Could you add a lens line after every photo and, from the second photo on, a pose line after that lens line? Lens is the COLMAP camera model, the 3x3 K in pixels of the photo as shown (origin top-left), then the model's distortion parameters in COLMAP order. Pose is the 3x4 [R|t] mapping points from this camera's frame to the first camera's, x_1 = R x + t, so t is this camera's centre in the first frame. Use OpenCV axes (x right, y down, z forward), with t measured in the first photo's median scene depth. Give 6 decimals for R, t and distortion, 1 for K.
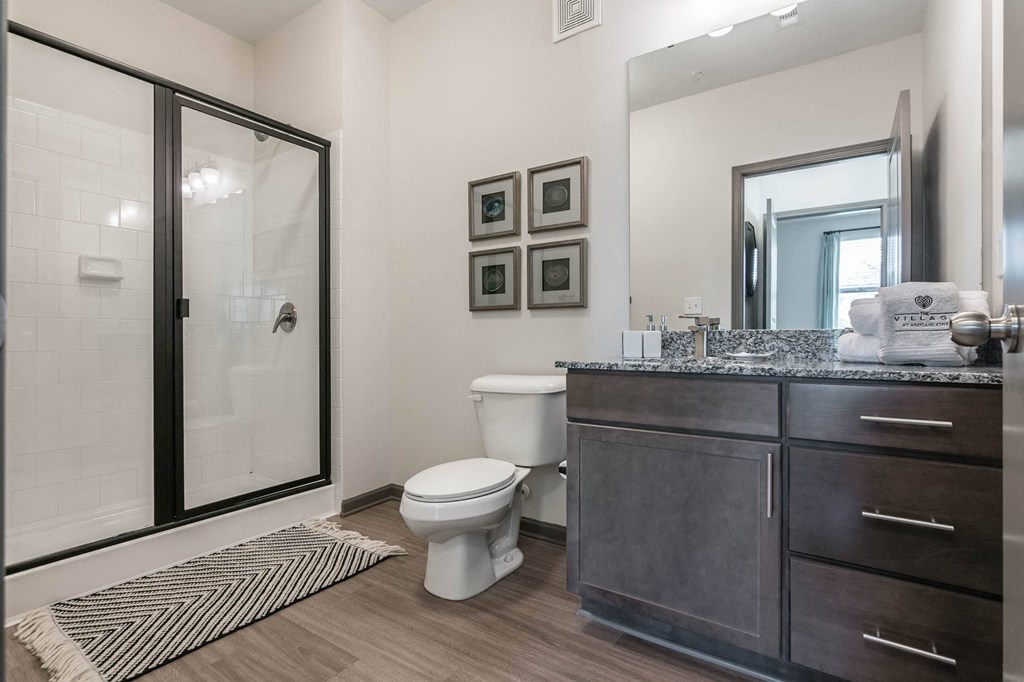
lens RADIAL K [[530.0, 0, 513.3], [0, 530.0, 338.8], [0, 0, 1]] dist [-0.003214, -0.000518]
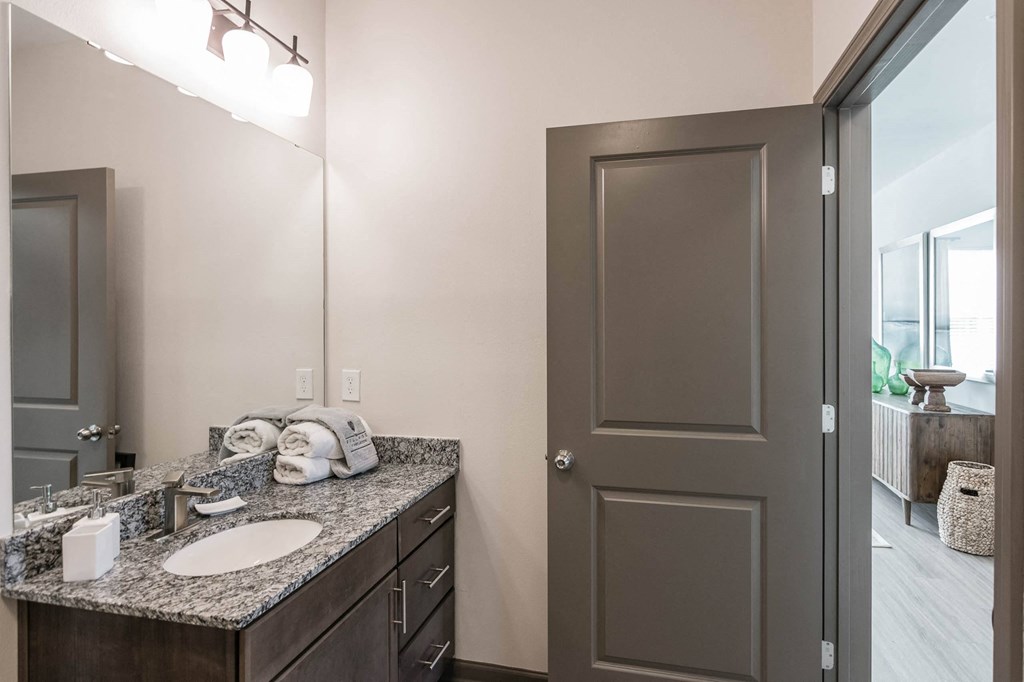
lens RADIAL K [[530.0, 0, 515.5], [0, 530.0, 336.6], [0, 0, 1]] dist [-0.003214, -0.000518]
pose [[-0.370963, -0.008571, 0.928608, -0.518704], [0.002273, 0.999946, 0.010138, -0.250678], [-0.928645, 0.005871, -0.370924, 0.891703]]
